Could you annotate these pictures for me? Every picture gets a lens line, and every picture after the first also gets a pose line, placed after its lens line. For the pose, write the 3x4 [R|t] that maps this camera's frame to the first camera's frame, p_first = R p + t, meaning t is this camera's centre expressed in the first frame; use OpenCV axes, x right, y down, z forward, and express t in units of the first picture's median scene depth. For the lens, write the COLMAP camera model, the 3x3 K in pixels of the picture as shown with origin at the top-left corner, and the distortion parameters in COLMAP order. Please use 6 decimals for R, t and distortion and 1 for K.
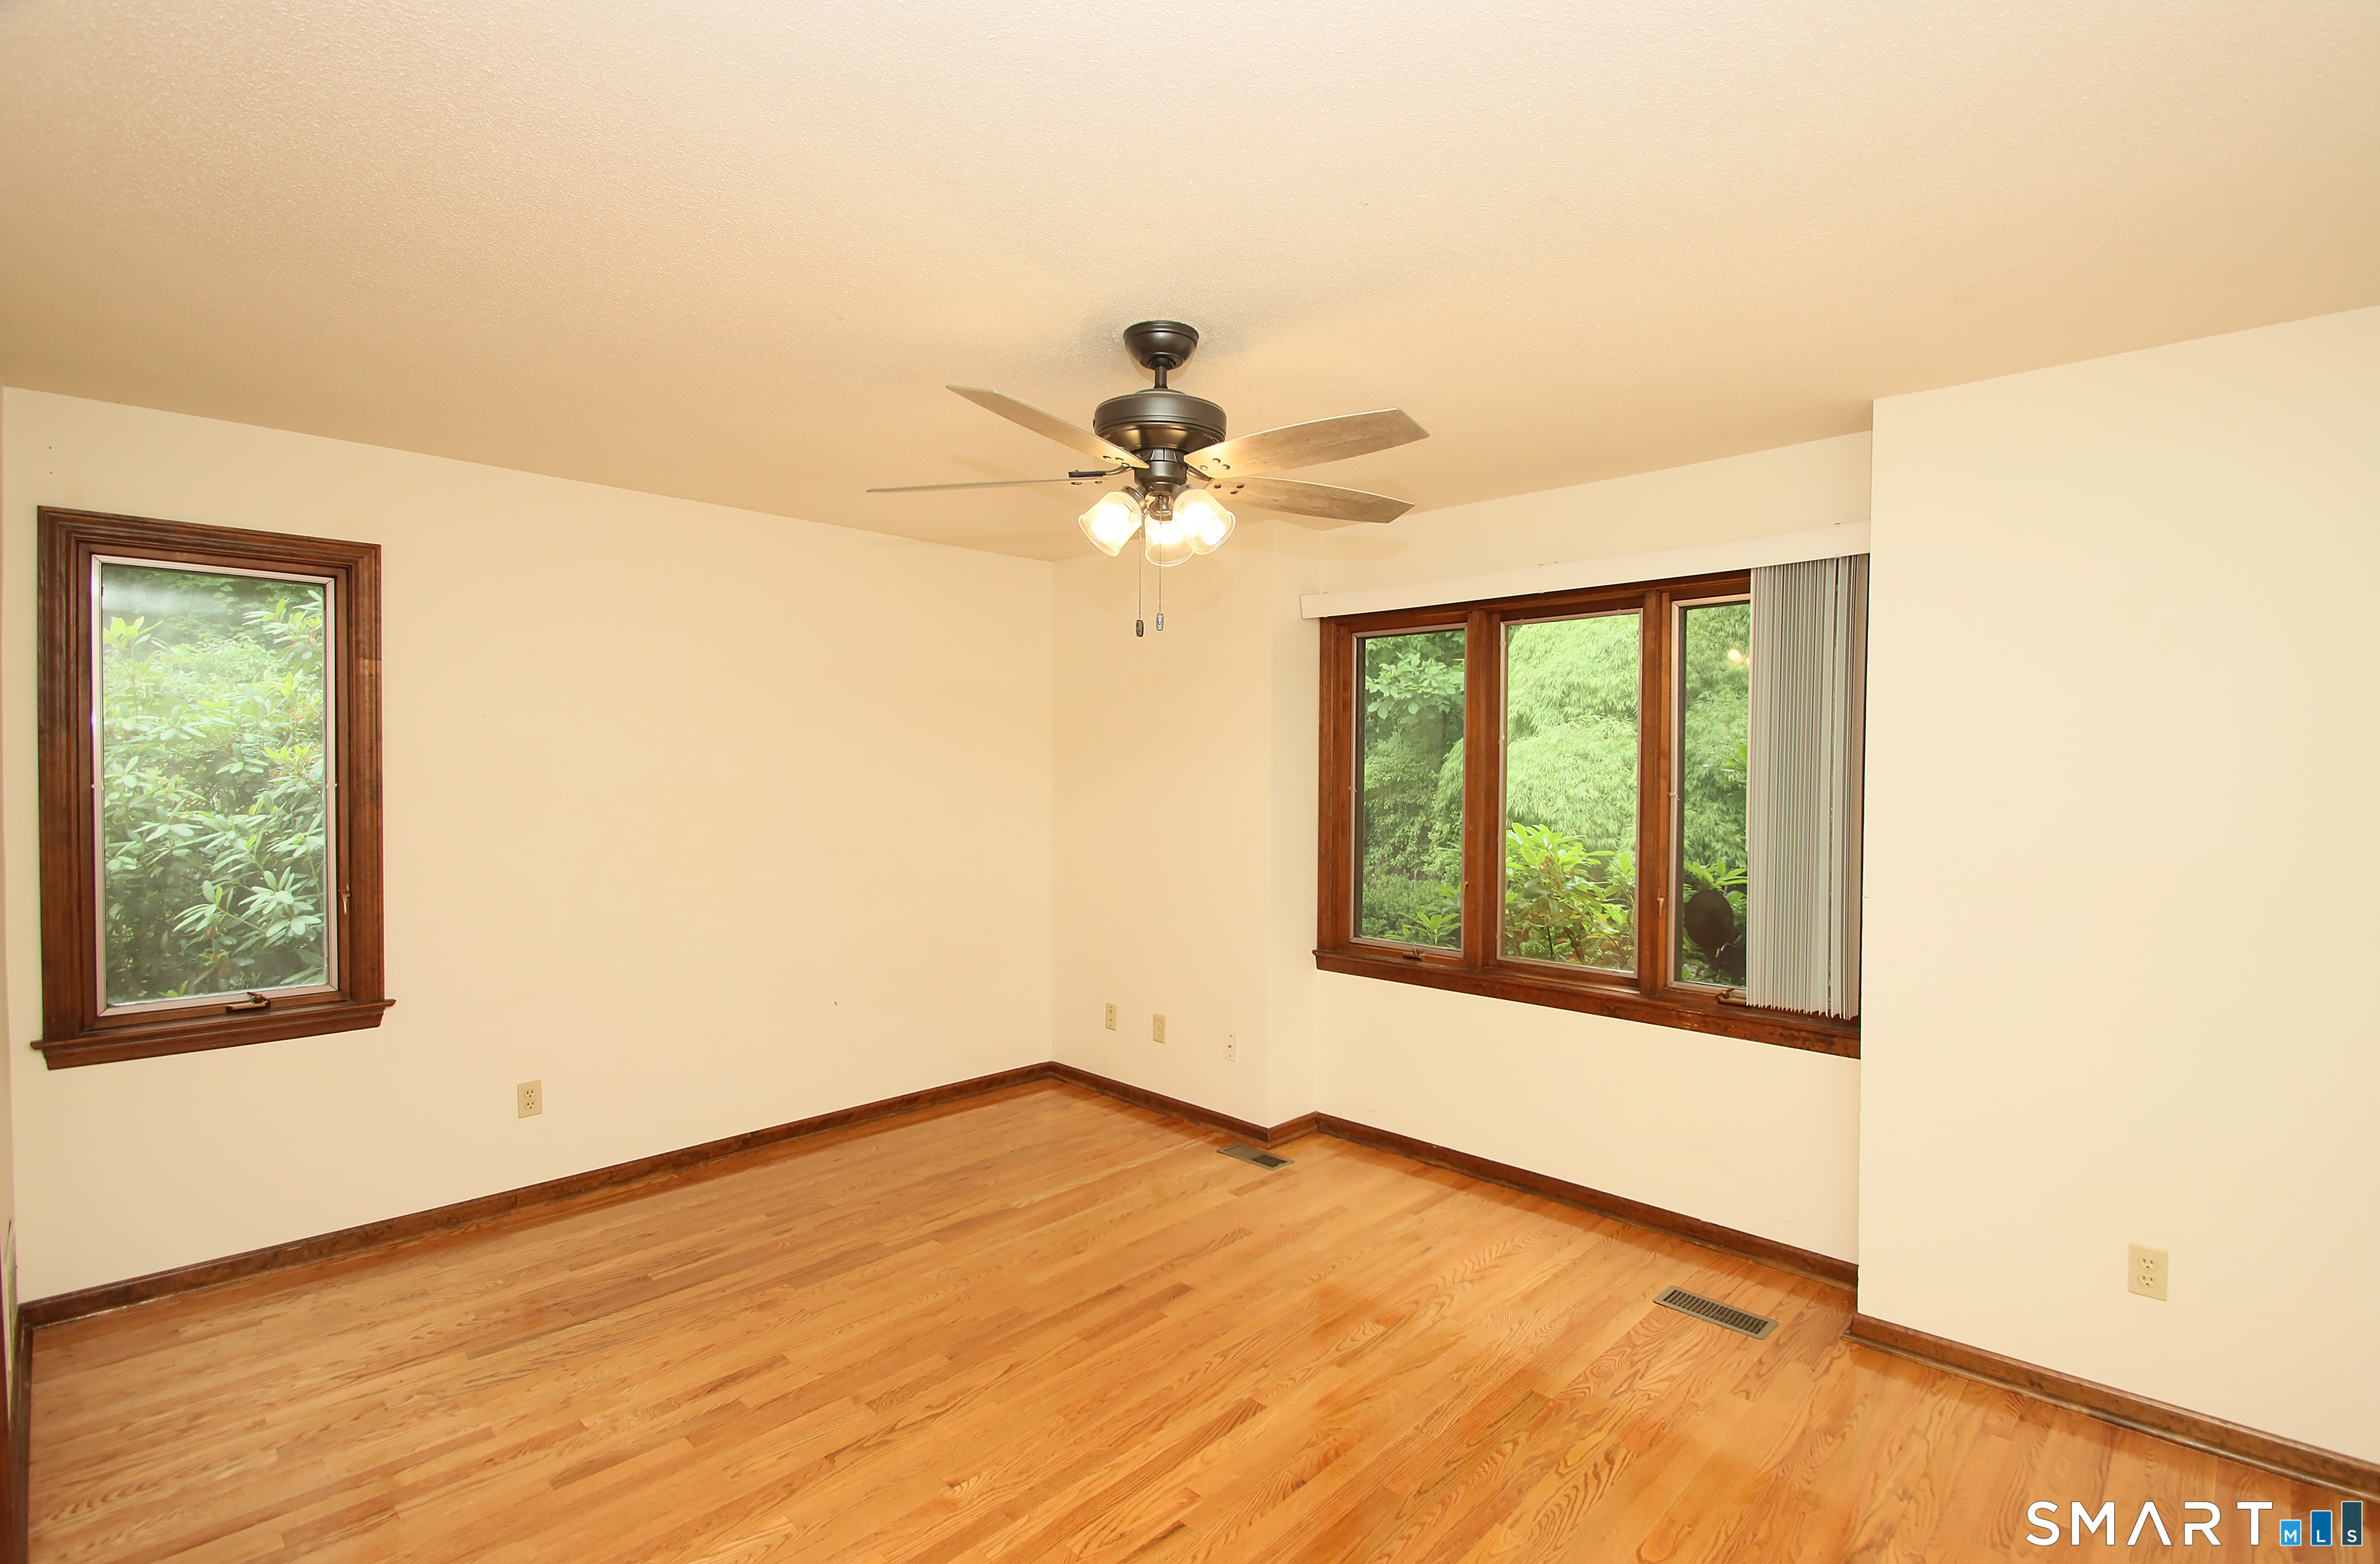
lens RADIAL K [[1117.2, 0, 1213.0], [0, 1117.2, 782.0], [0, 0, 1]] dist [-0.027206, -0.001282]
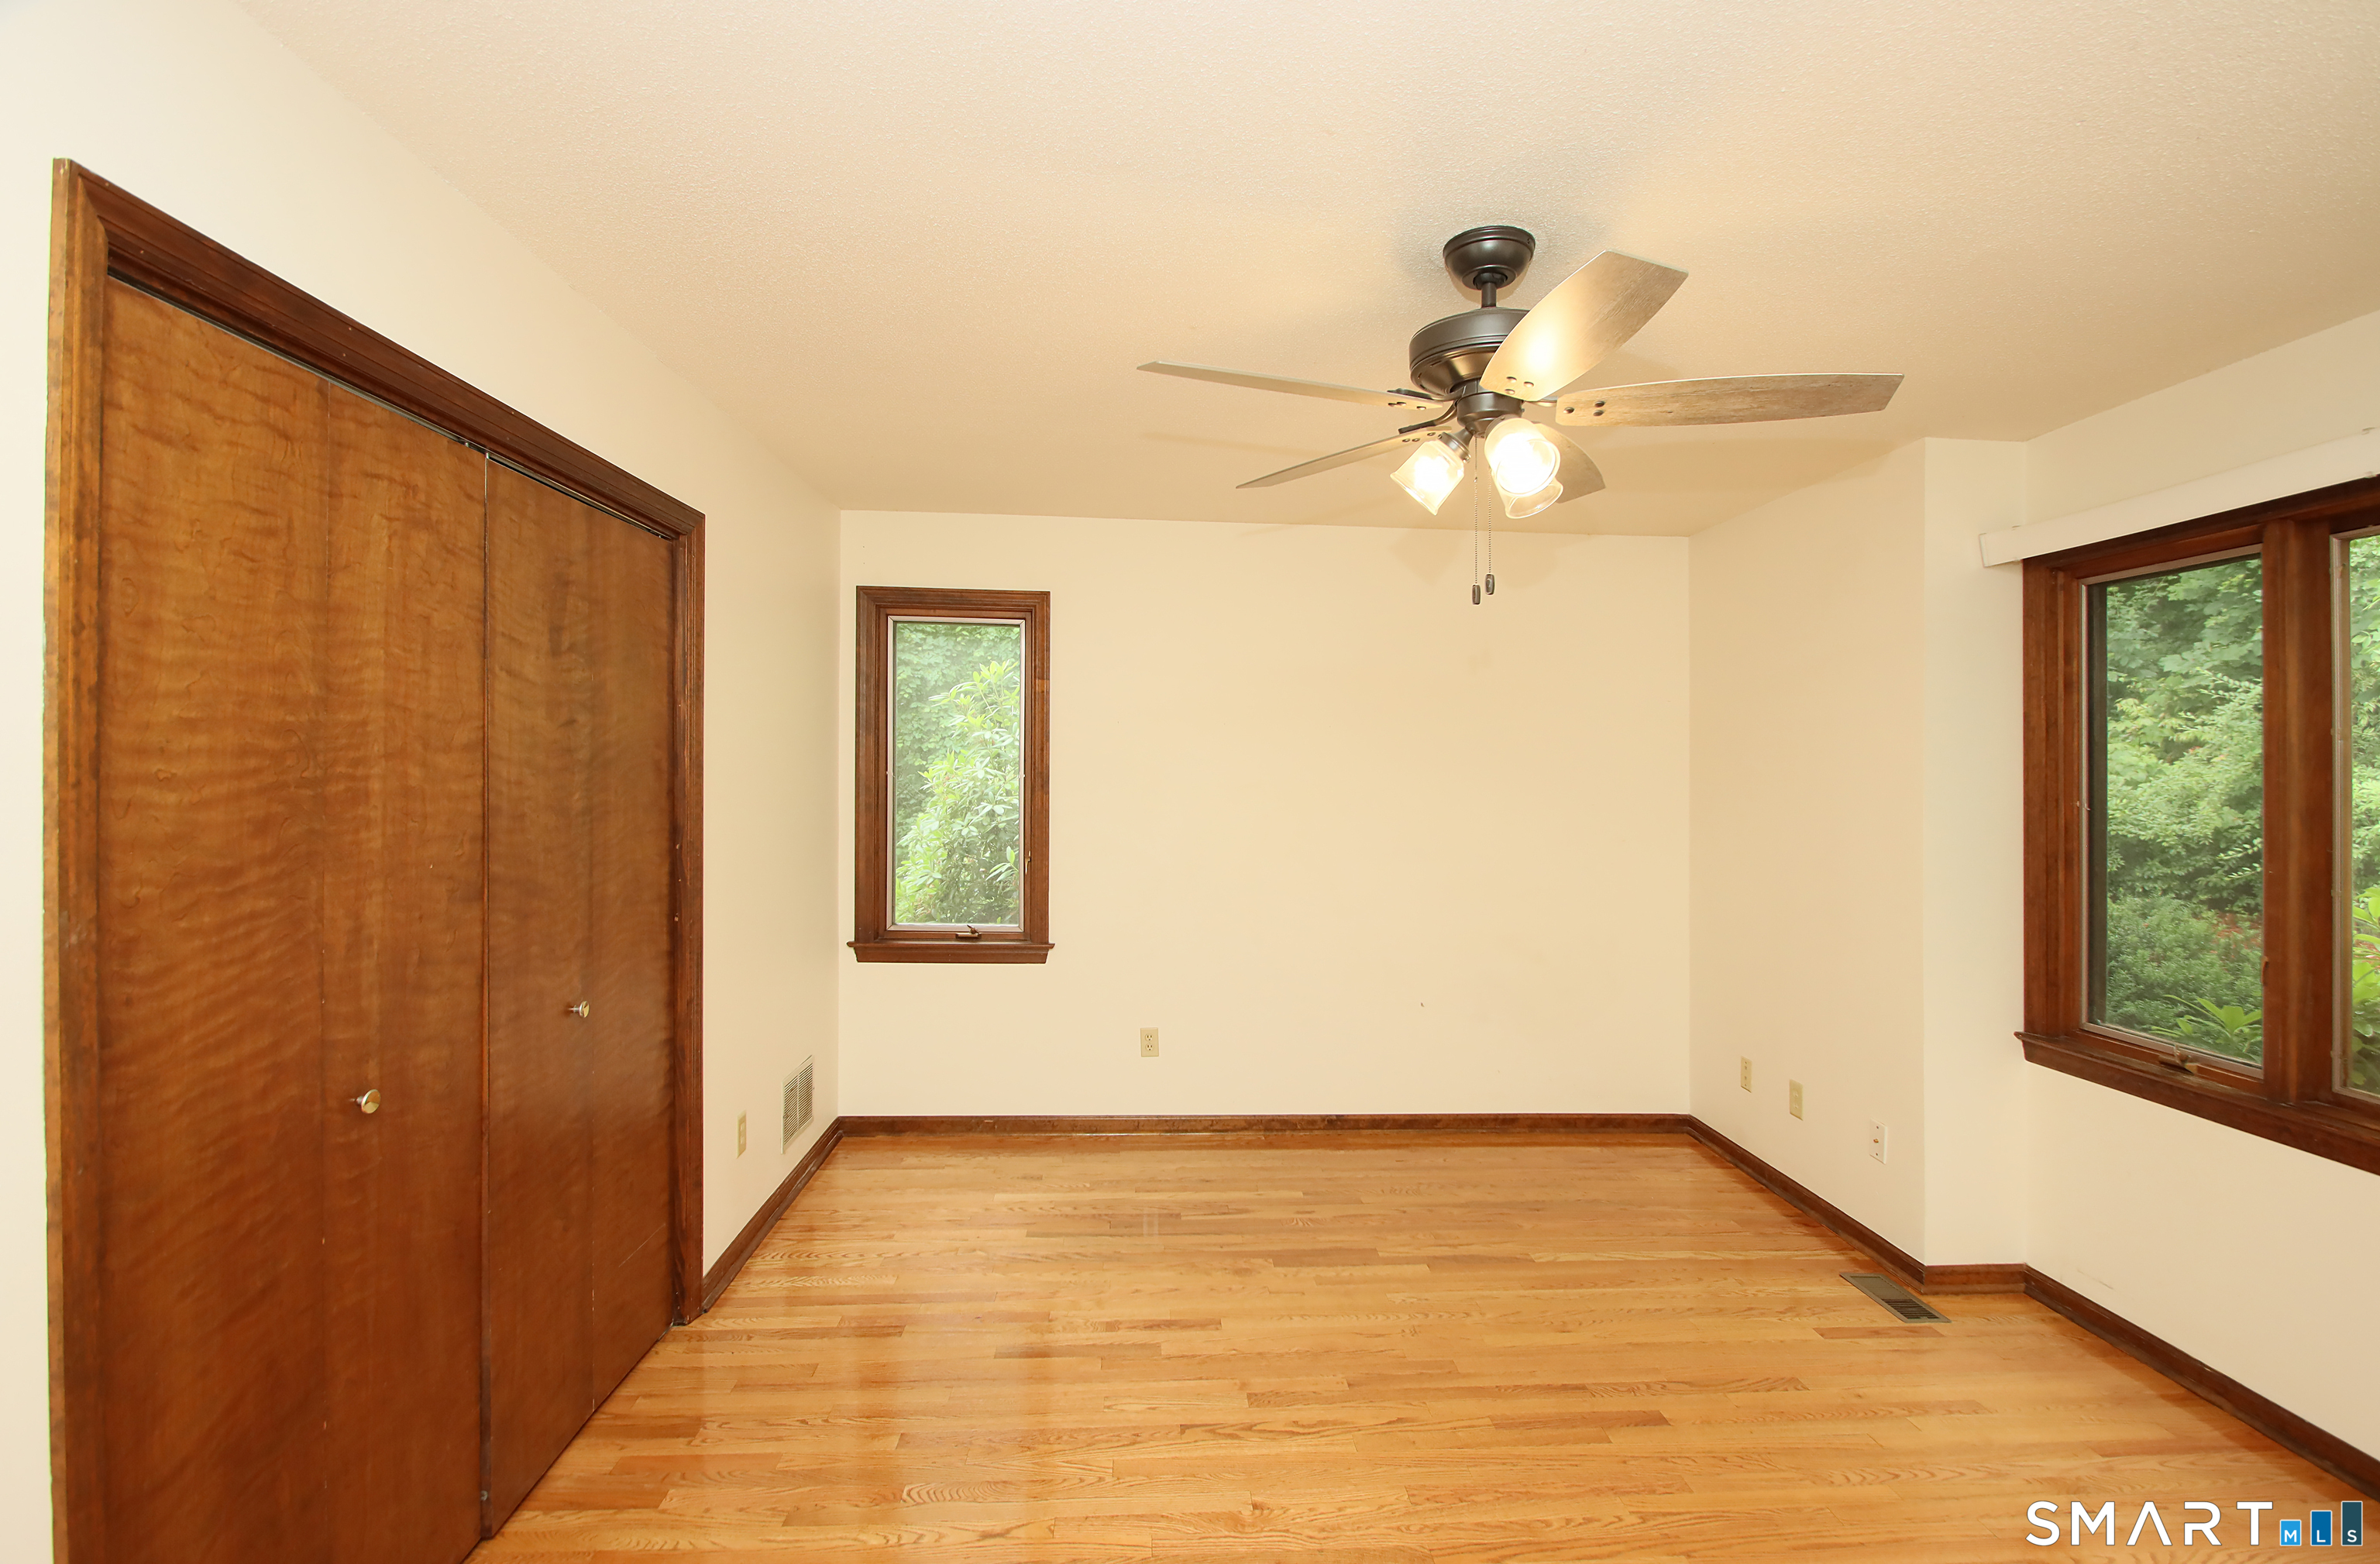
lens RADIAL K [[1101.1, 0, 1186.2], [0, 1101.1, 765.6], [0, 0, 1]] dist [0.000547, -0.014576]
pose [[0.717010, 0.003645, -0.697053, 0.252149], [-0.024291, 0.999510, -0.019761, 0.010706], [0.696639, 0.031101, 0.716747, 0.170112]]
